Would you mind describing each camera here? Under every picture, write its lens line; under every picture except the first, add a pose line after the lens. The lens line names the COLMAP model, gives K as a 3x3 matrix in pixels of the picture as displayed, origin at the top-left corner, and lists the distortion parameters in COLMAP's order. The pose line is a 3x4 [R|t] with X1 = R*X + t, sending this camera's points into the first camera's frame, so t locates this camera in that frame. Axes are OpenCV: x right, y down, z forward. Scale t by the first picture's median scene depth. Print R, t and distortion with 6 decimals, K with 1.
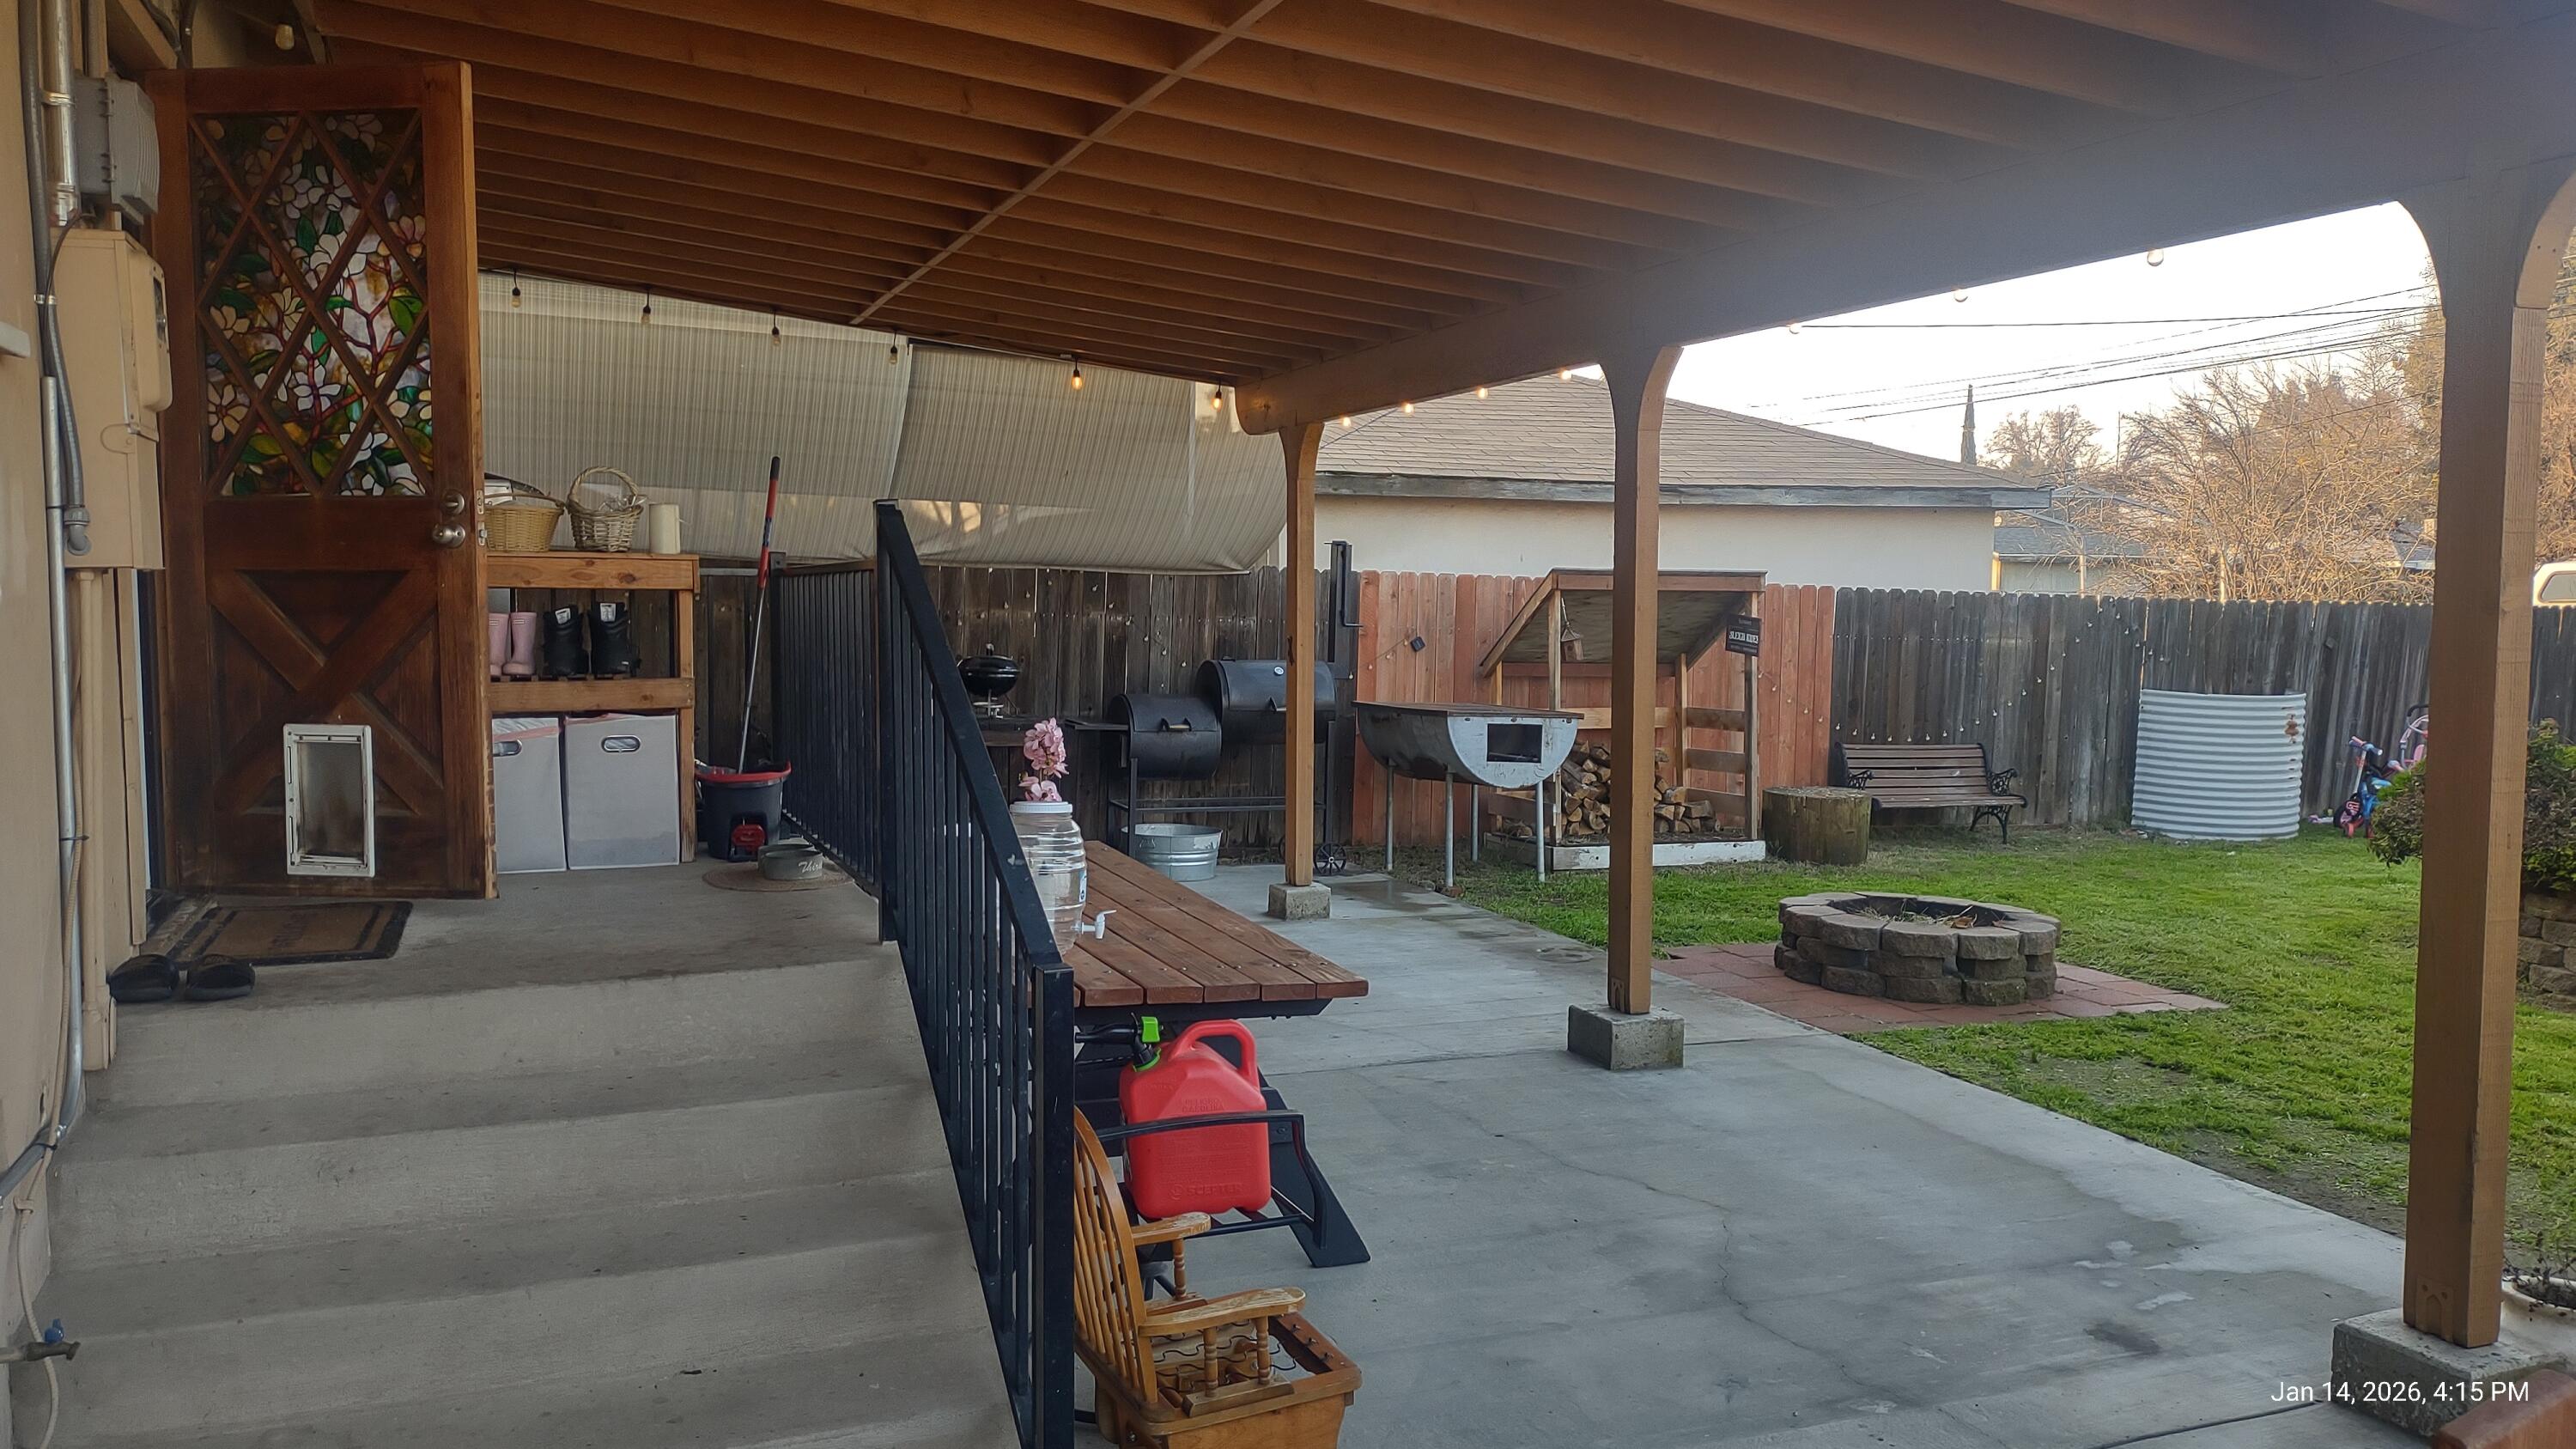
lens RADIAL K [[1895.6, 0, 1288.0], [0, 1895.6, 724.5], [0, 0, 1]] dist [0.109409, -0.191803]
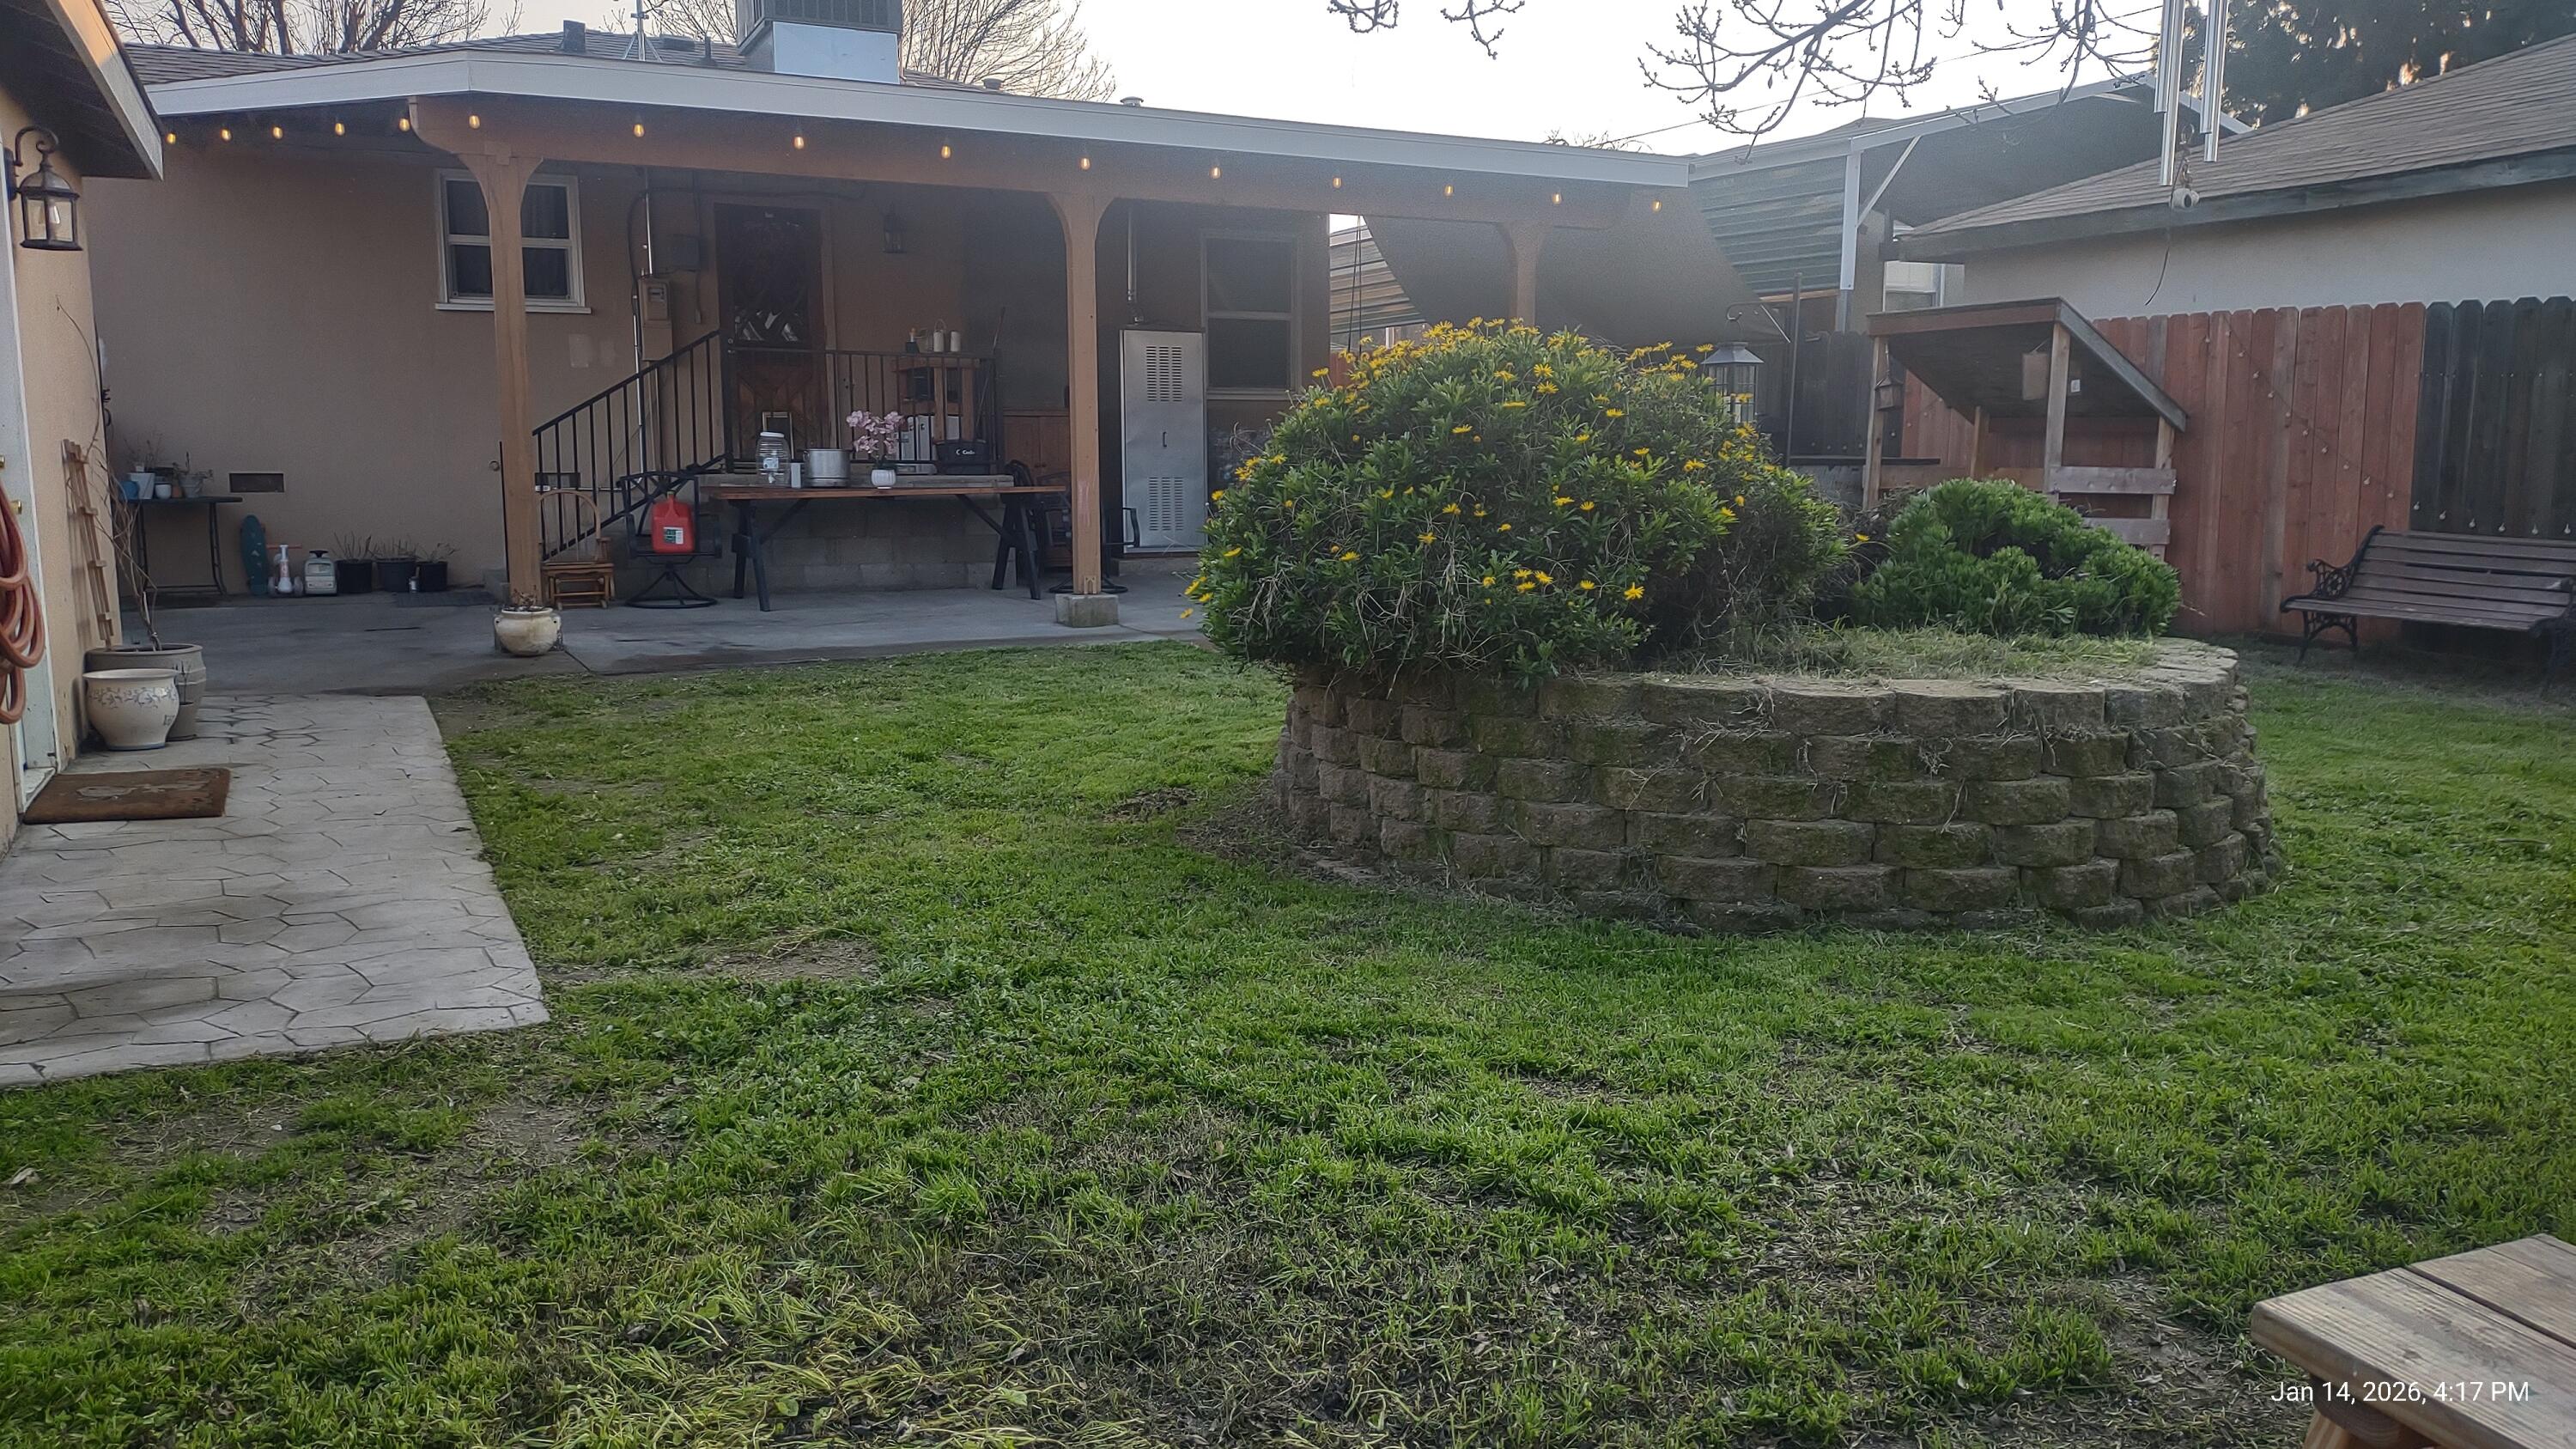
lens RADIAL K [[1918.5, 0, 1281.5], [0, 1918.5, 728.4], [0, 0, 1]] dist [0.064291, -0.094487]
pose [[0.077668, 0.132387, -0.988150, 1.117778], [-0.072986, 0.989240, 0.126797, 0.024901], [0.994304, 0.062273, 0.086495, 0.619195]]
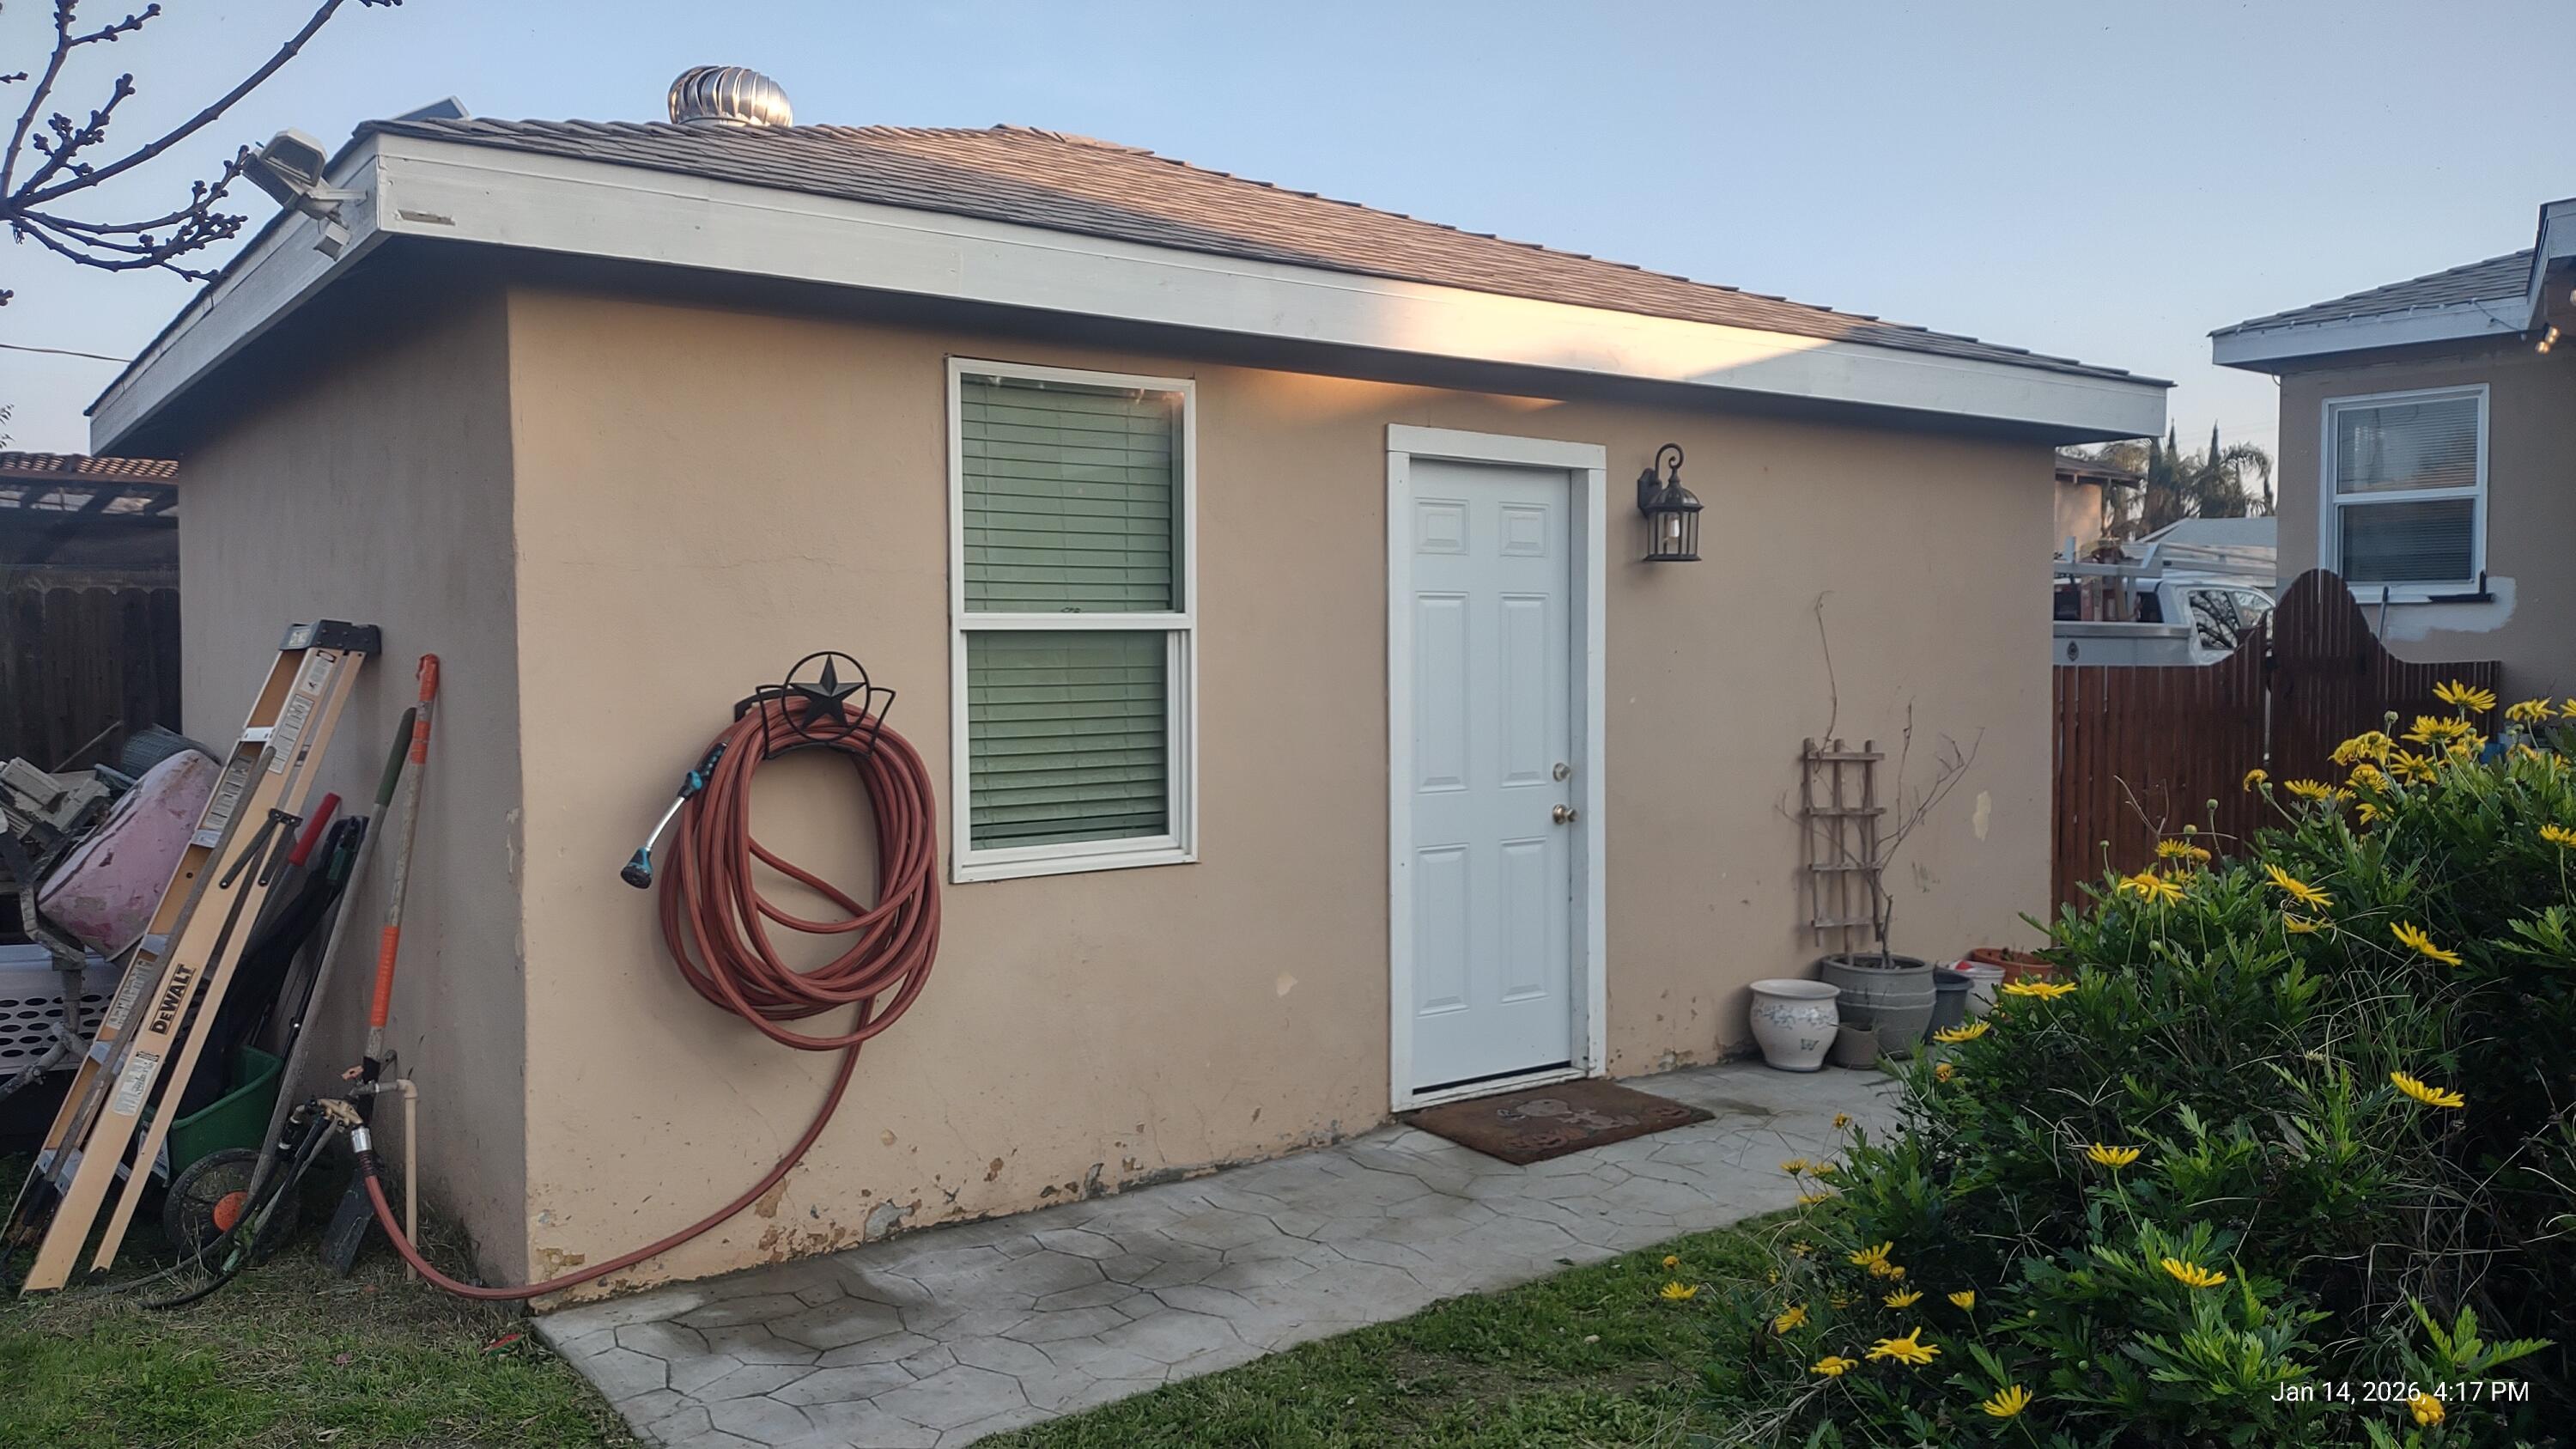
lens RADIAL K [[1941.6, 0, 1289.5], [0, 1941.6, 718.0], [0, 0, 1]] dist [0.006437, -0.002319]
pose [[-0.964916, 0.003551, -0.262536, 0.779435], [-0.026059, 0.993676, 0.109216, -0.028959], [0.261264, 0.112226, -0.958721, 0.820083]]
